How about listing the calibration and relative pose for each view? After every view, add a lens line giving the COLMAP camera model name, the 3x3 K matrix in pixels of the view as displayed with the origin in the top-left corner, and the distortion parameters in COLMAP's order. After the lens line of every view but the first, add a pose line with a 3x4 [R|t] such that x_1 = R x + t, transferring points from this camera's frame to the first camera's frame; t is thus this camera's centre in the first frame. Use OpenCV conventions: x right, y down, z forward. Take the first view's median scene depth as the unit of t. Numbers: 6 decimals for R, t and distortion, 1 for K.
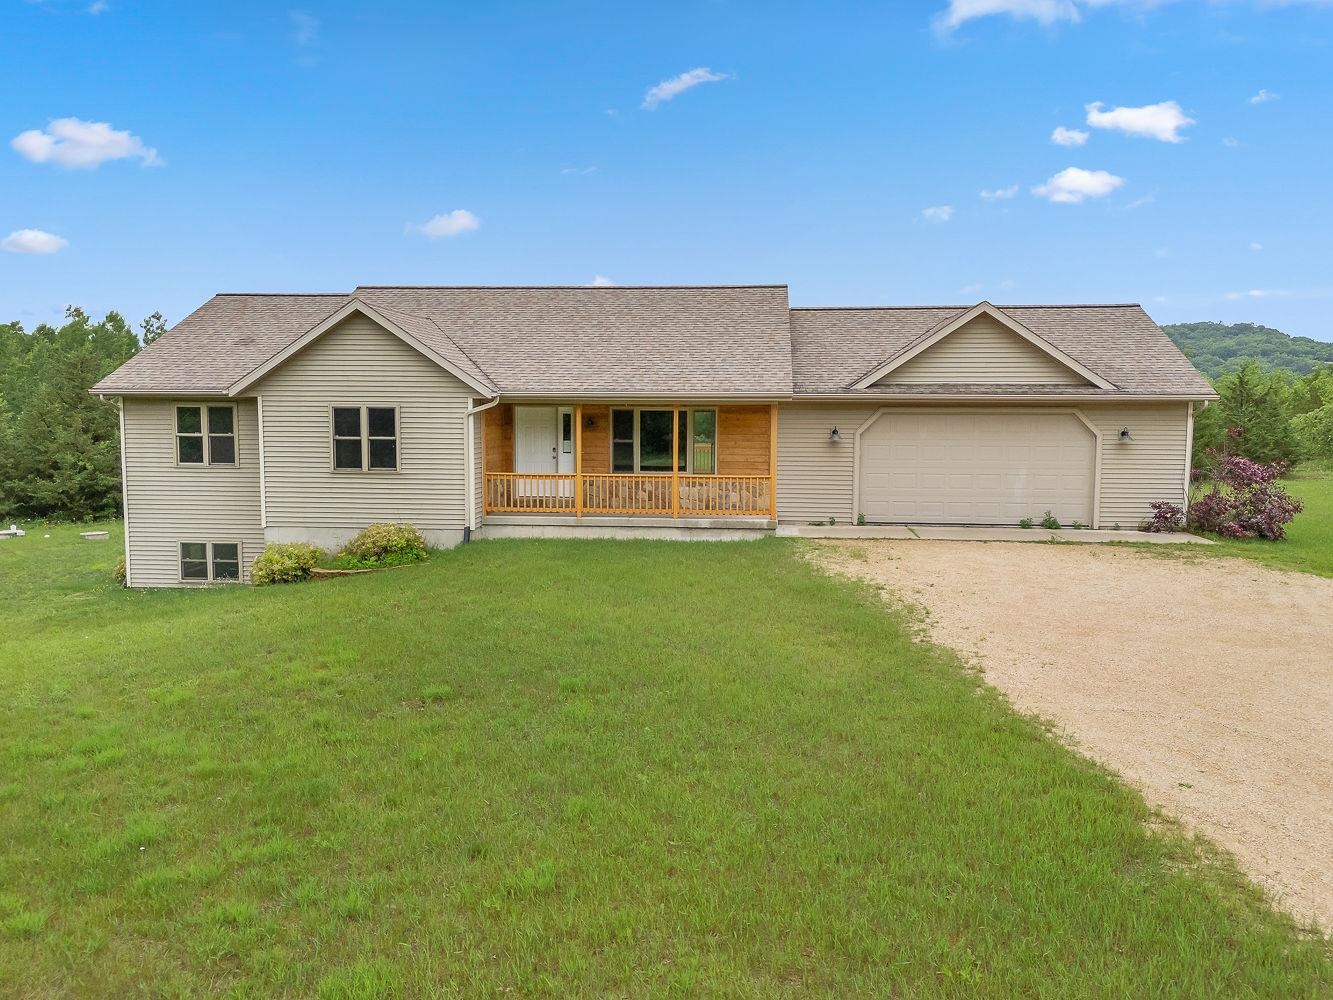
lens RADIAL K [[997.4, 0, 666.5], [0, 997.4, 500.0], [0, 0, 1]] dist [0.058012, -0.002067]
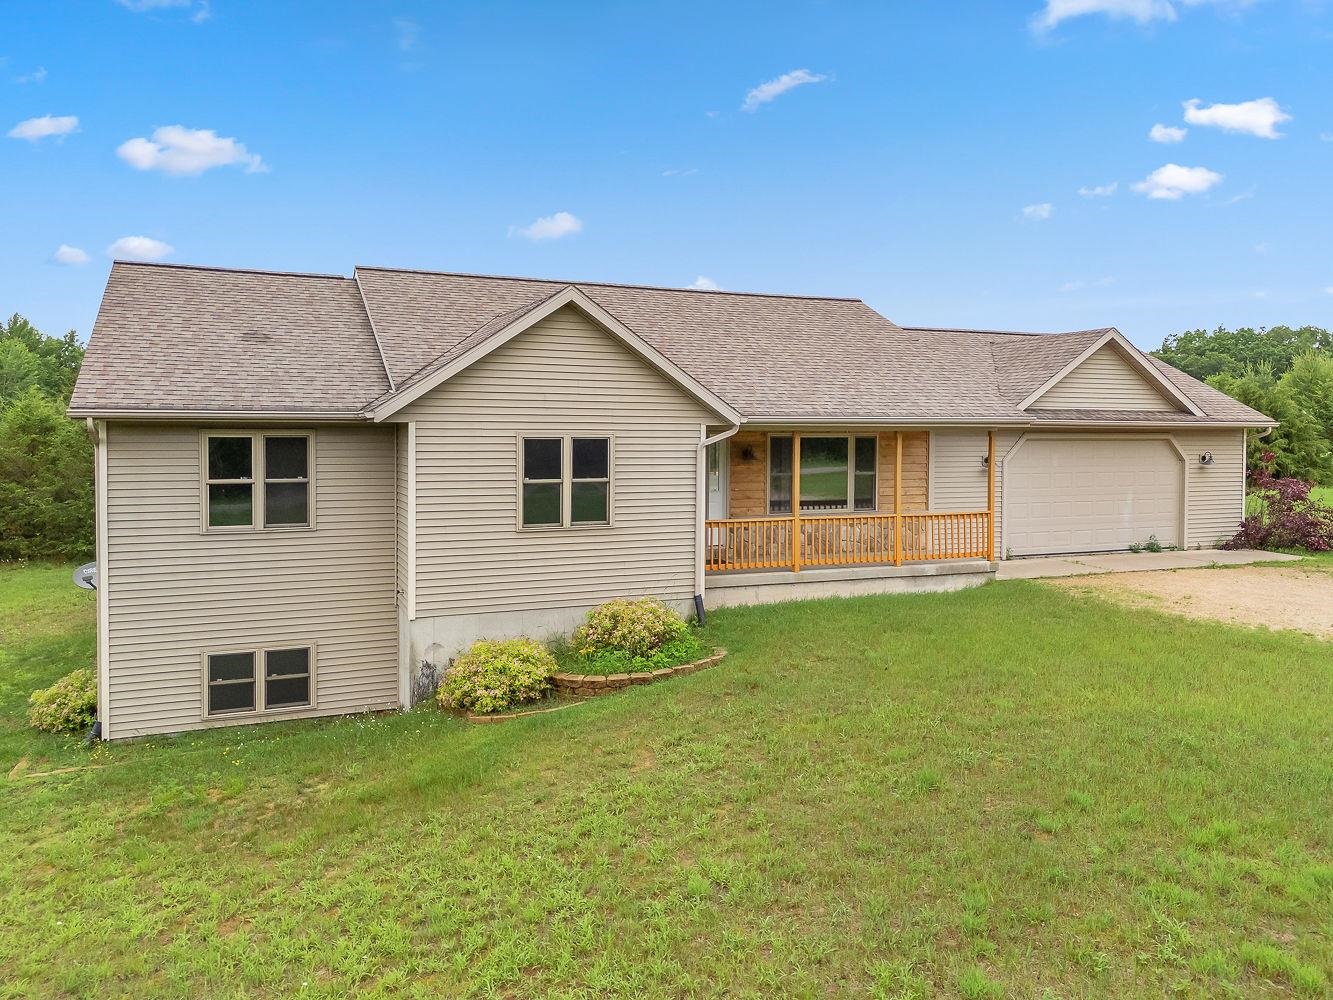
lens RADIAL K [[975.4, 0, 665.6], [0, 975.4, 458.3], [0, 0, 1]] dist [0.046497, -0.001159]
pose [[0.890941, -0.014643, 0.453883, -0.509836], [0.043214, 0.997678, -0.052640, -0.034844], [-0.452058, 0.066514, 0.889505, 0.328167]]
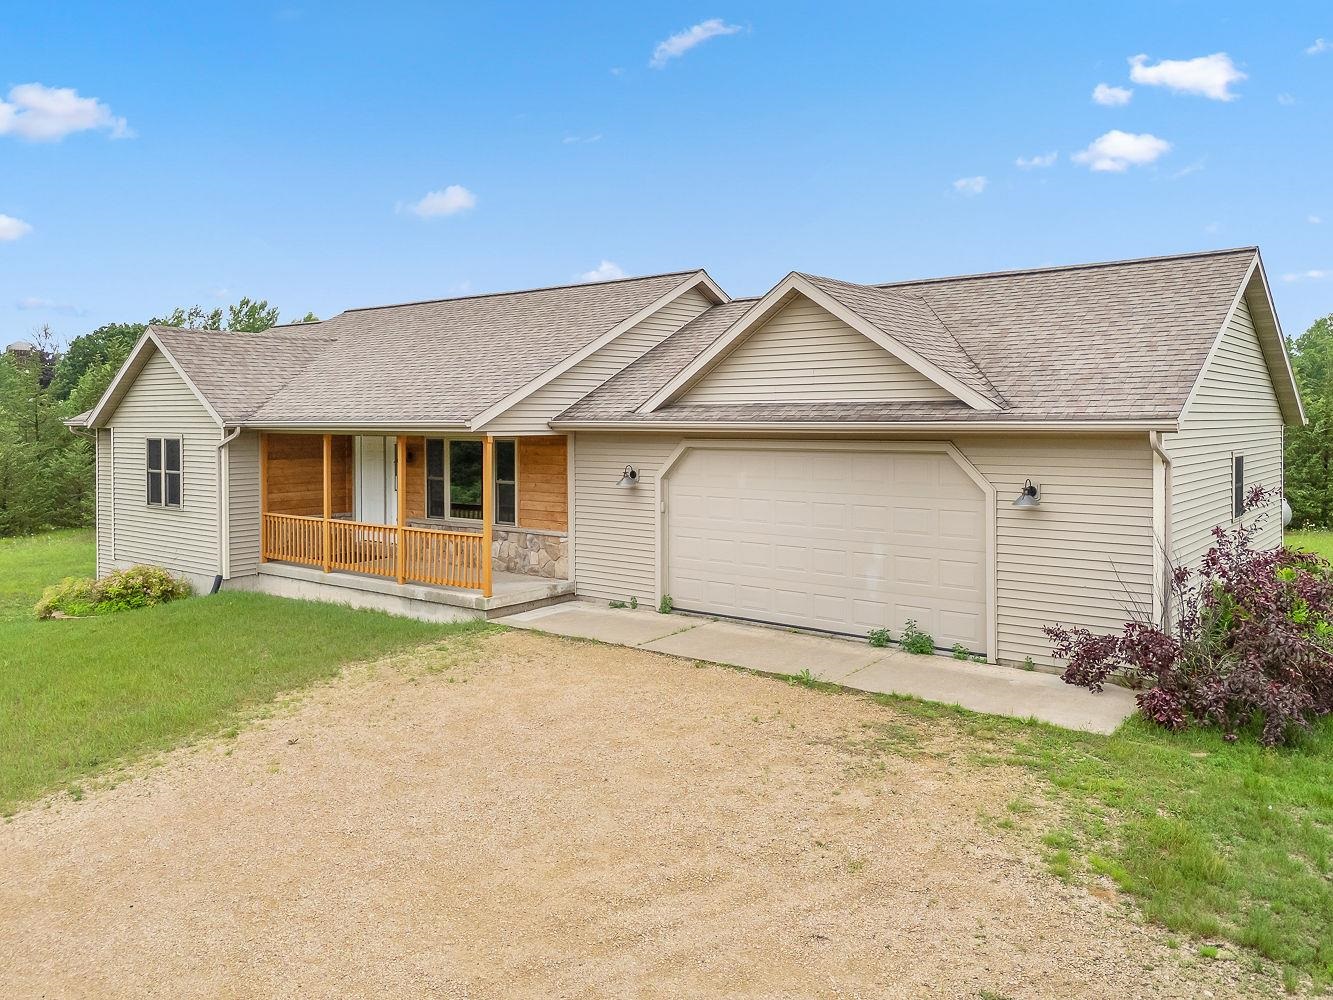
lens RADIAL K [[997.4, 0, 666.5], [0, 997.4, 500.0], [0, 0, 1]] dist [0.058012, -0.002067]
pose [[0.833623, 0.035273, -0.551207, 0.574401], [-0.044436, 0.999007, -0.003275, -0.049486], [0.550544, 0.027223, 0.834362, 0.442275]]
